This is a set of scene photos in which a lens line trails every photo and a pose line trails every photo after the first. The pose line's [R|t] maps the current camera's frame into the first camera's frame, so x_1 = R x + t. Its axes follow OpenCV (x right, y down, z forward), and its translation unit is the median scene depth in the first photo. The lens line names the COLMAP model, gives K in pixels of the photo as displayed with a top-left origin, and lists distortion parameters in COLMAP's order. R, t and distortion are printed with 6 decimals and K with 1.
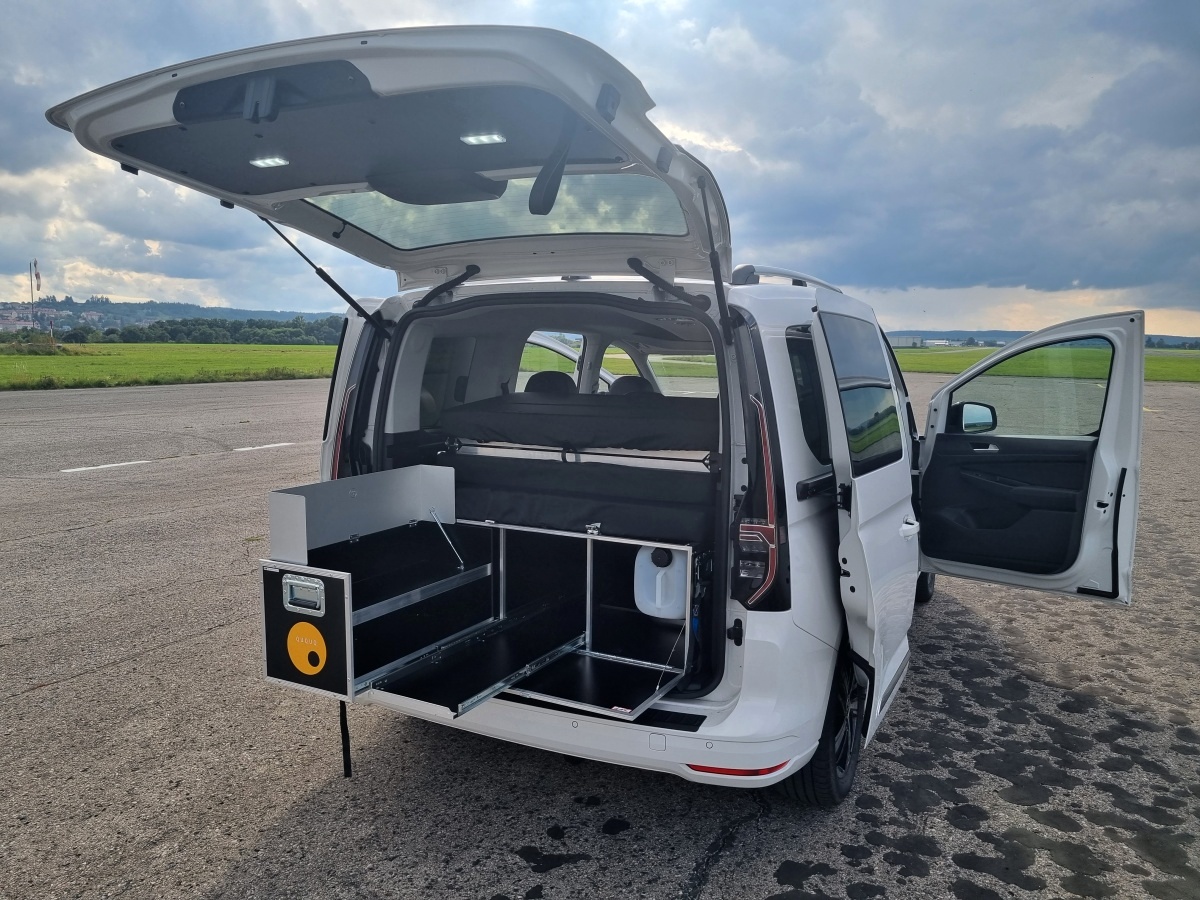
lens RADIAL K [[889.9, 0, 602.6], [0, 889.9, 452.9], [0, 0, 1]] dist [0.051121, -0.030595]
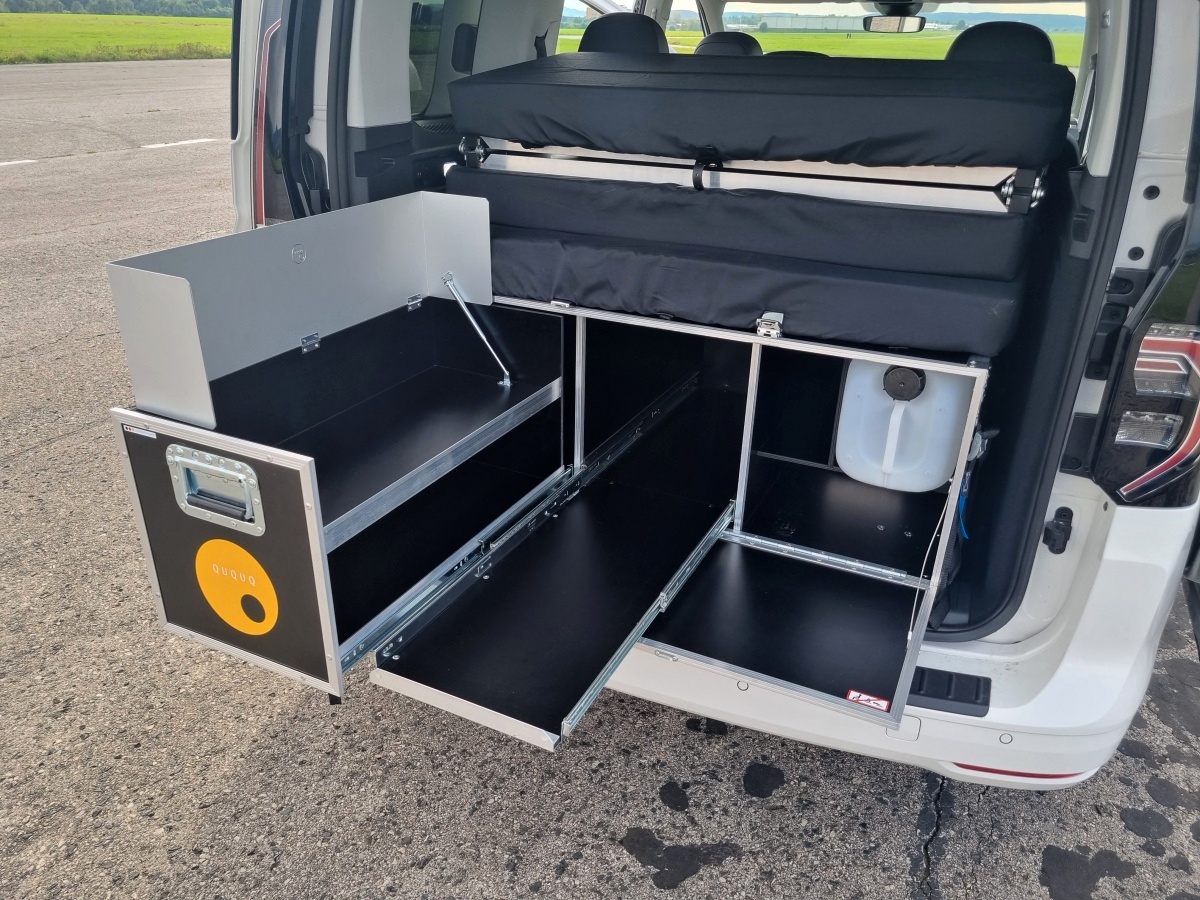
lens RADIAL K [[889.9, 0, 590.5], [0, 889.9, 448.3], [0, 0, 1]] dist [0.051121, -0.030595]
pose [[0.999402, -0.005360, 0.034147, -0.131989], [-0.005609, 0.949665, 0.313216, -0.009575], [-0.034108, -0.313221, 0.949068, 0.476968]]
